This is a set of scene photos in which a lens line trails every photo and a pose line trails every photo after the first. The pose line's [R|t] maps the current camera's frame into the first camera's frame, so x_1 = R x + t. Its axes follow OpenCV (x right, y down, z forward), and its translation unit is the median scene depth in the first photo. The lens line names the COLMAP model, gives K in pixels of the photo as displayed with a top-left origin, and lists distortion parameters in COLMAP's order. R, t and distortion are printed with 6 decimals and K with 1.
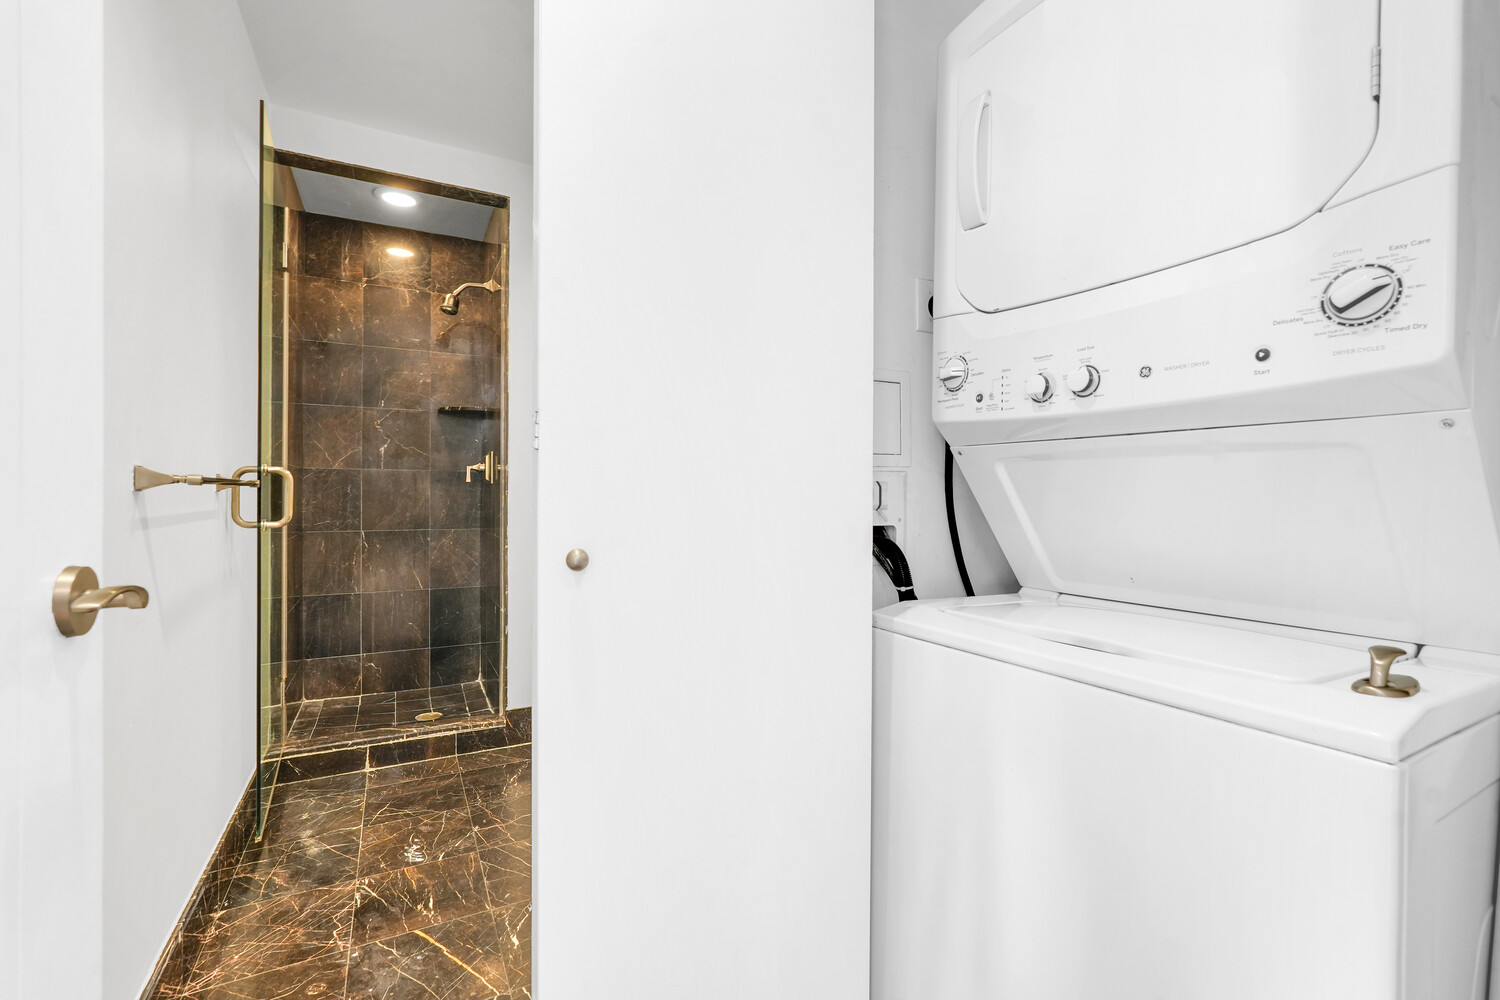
lens RADIAL K [[657.4, 0, 752.5], [0, 657.4, 495.5], [0, 0, 1]] dist [0.016457, 0.002032]
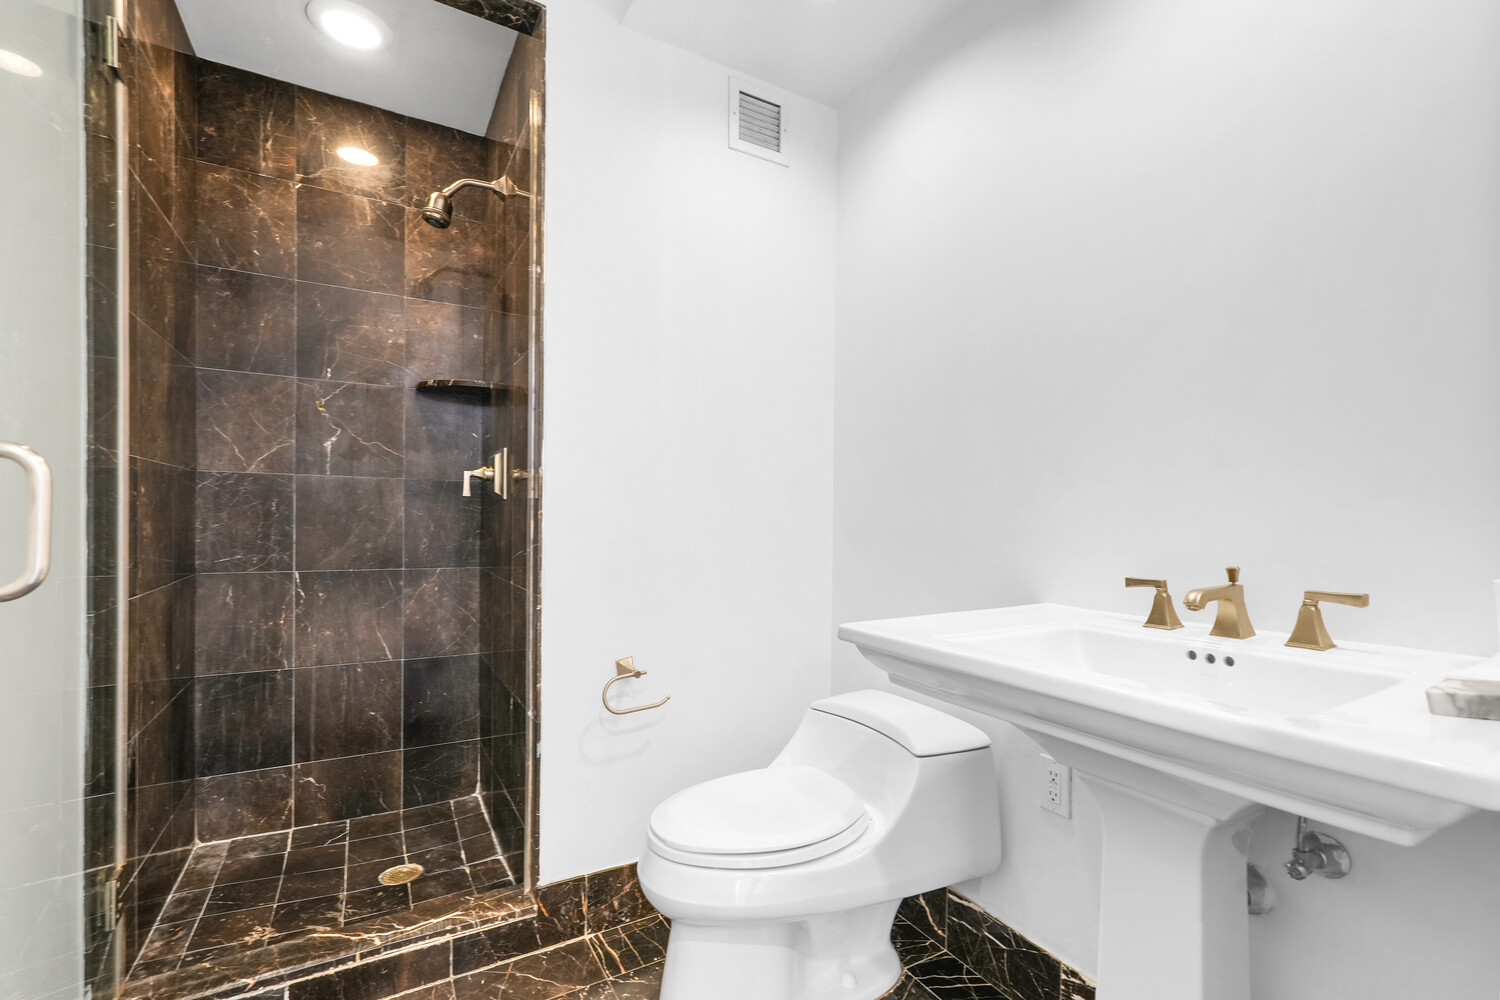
lens RADIAL K [[657.4, 0, 752.3], [0, 657.4, 526.6], [0, 0, 1]] dist [0.016457, 0.002032]
pose [[0.999248, 0.009089, 0.037697, -0.176863], [-0.009622, 0.999856, 0.013983, -0.003244], [-0.037564, -0.014335, 0.999191, 0.350505]]
